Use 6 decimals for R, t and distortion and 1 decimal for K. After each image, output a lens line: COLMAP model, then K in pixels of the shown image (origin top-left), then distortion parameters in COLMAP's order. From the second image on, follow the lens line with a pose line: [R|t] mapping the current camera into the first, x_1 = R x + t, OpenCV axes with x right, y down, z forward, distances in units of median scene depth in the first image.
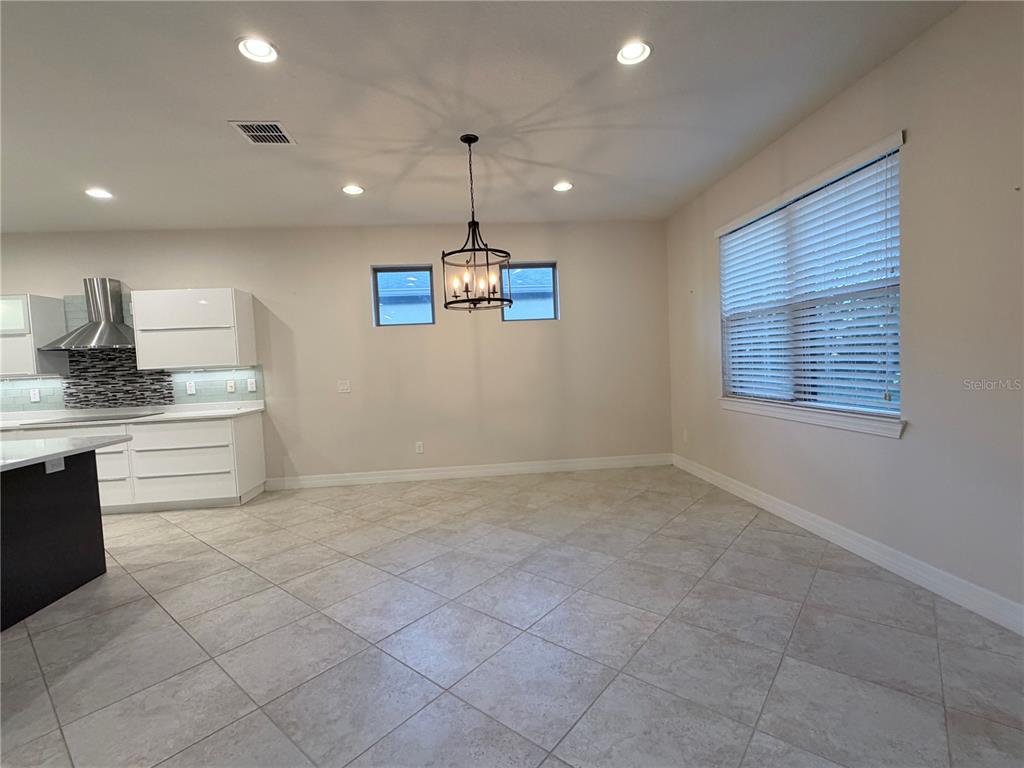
lens RADIAL K [[471.4, 0, 510.8], [0, 471.4, 386.8], [0, 0, 1]] dist [0.000262, 0.000136]
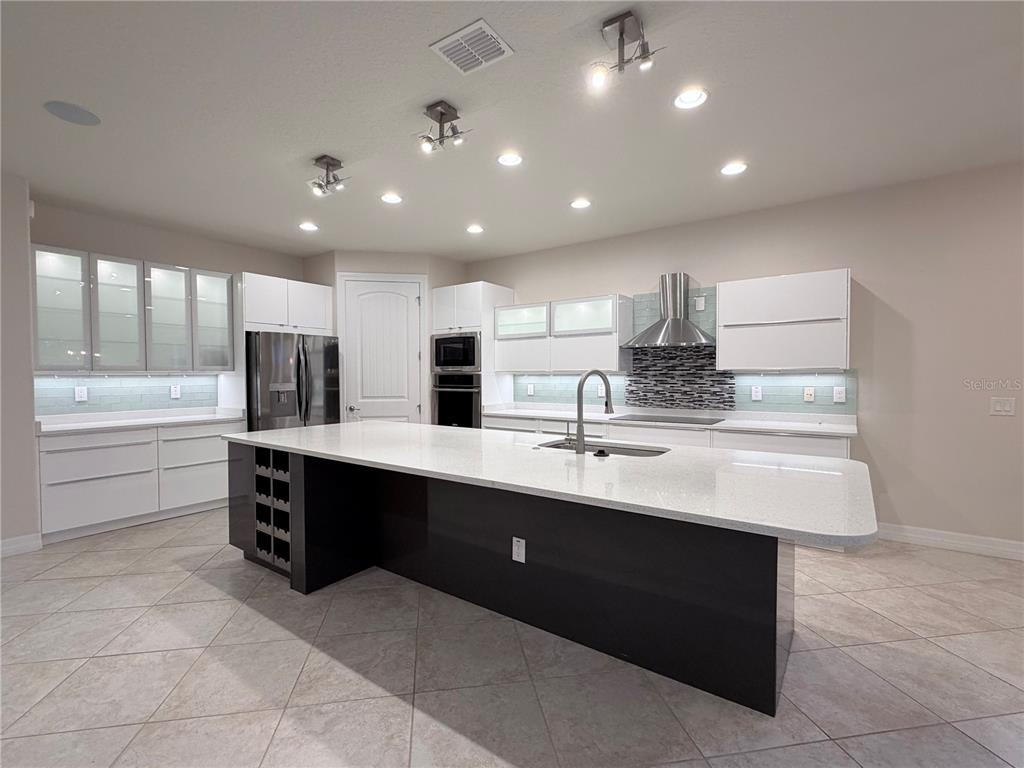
lens RADIAL K [[471.2, 0, 509.9], [0, 471.2, 386.1], [0, 0, 1]] dist [0.000117, 0.000118]
pose [[0.755320, 0.056717, -0.652897, -0.469676], [-0.063275, 0.997905, 0.013487, 0.006860], [0.652294, 0.031125, 0.757326, 0.059676]]
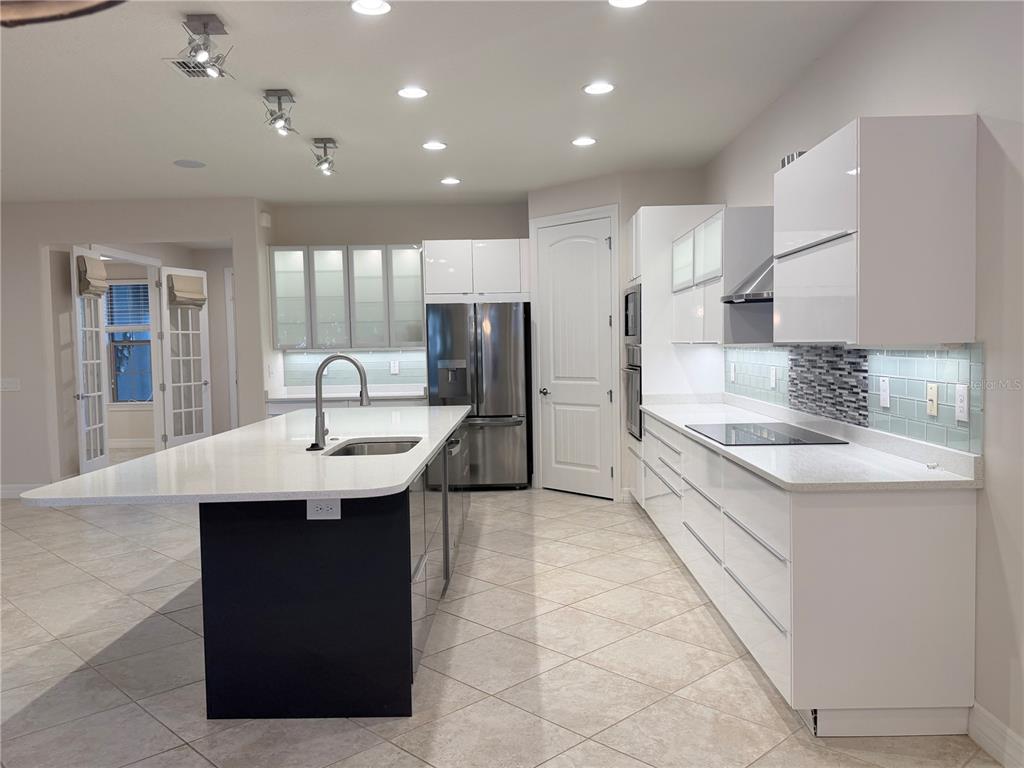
lens RADIAL K [[819.1, 0, 509.8], [0, 819.1, 381.6], [0, 0, 1]] dist [0.096819, -0.137355]
pose [[-0.103798, 0.092451, -0.990292, 0.047895], [-0.026531, 0.995059, 0.095676, -0.066271], [0.994245, 0.036204, -0.100832, 0.775349]]
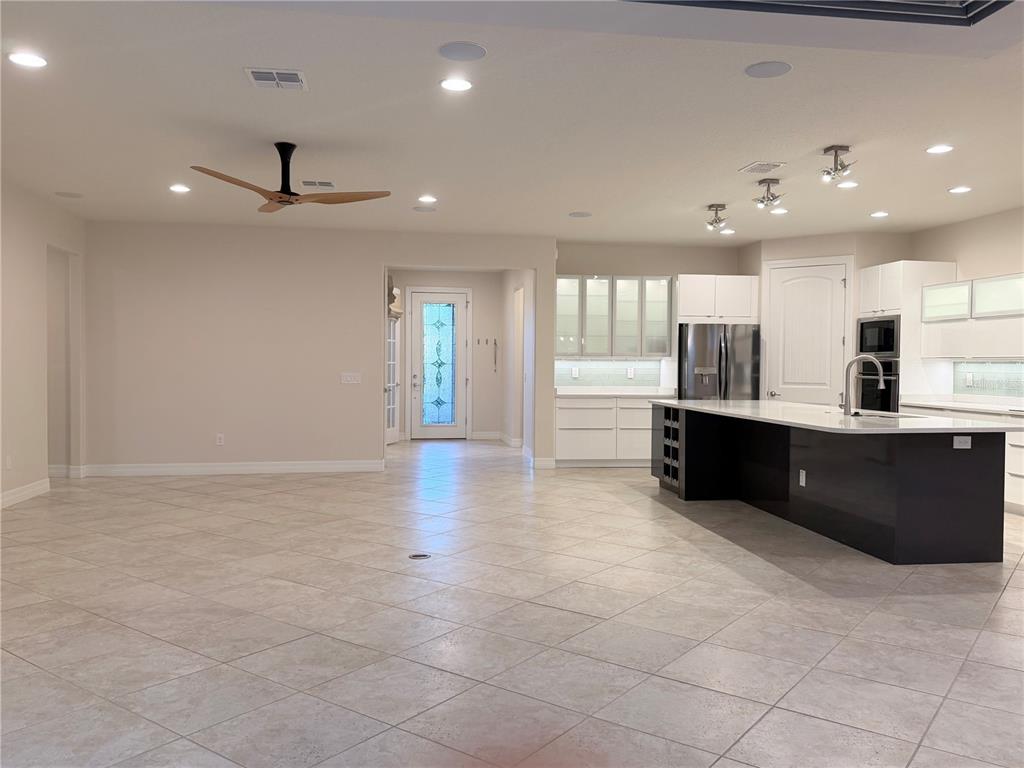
lens RADIAL K [[819.1, 0, 509.8], [0, 819.1, 381.6], [0, 0, 1]] dist [0.096819, -0.137355]
pose [[0.055000, 0.066202, -0.996289, 0.509682], [-0.061754, 0.996115, 0.062781, -0.017764], [0.996575, 0.058071, 0.058875, -0.095460]]
